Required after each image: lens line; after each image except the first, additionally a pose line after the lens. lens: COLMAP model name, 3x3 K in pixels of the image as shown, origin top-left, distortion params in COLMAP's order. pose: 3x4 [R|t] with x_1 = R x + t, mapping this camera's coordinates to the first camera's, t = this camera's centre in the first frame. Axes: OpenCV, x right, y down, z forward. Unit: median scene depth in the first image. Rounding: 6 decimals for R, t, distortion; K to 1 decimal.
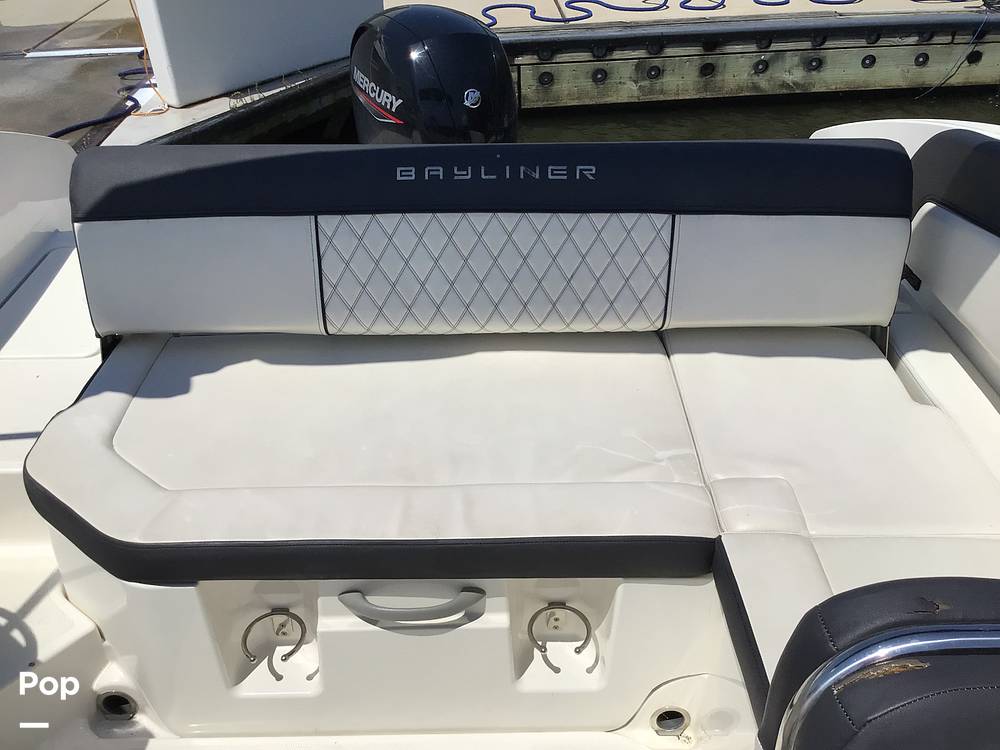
lens RADIAL K [[897.4, 0, 500.0], [0, 897.4, 375.0], [0, 0, 1]] dist [0.120272, -0.224341]
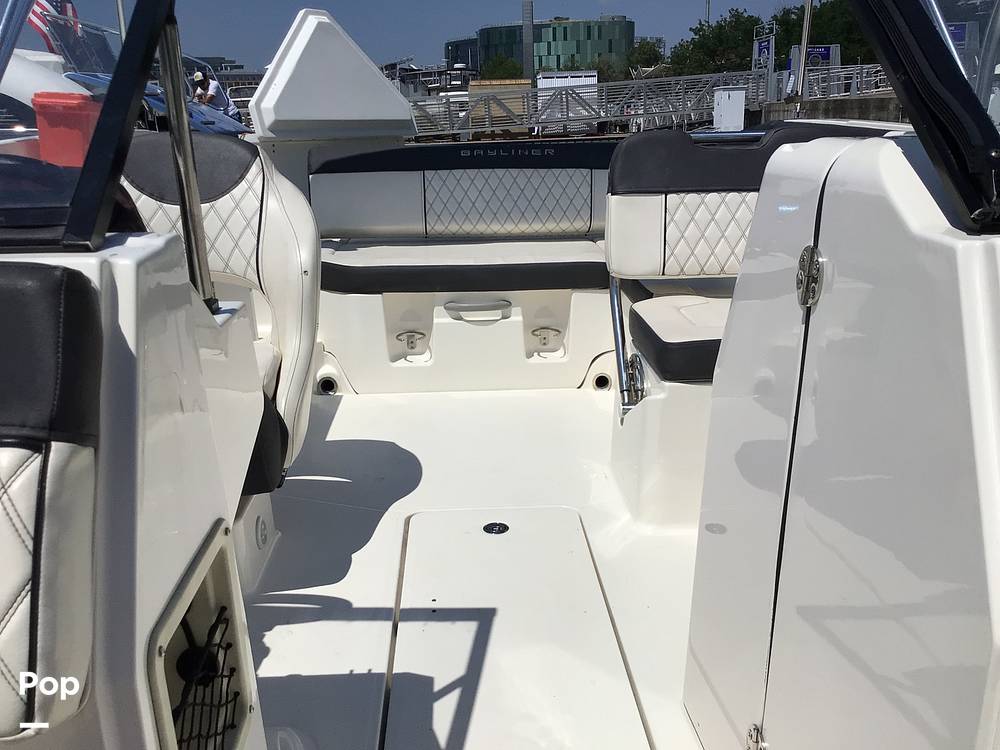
lens RADIAL K [[896.5, 0, 503.8], [0, 896.5, 377.8], [0, 0, 1]] dist [0.104591, -0.209369]
pose [[0.999021, -0.016312, 0.041120, -0.109286], [0.027483, 0.957238, -0.287994, 0.895811], [-0.034664, 0.288843, 0.956749, -0.883024]]
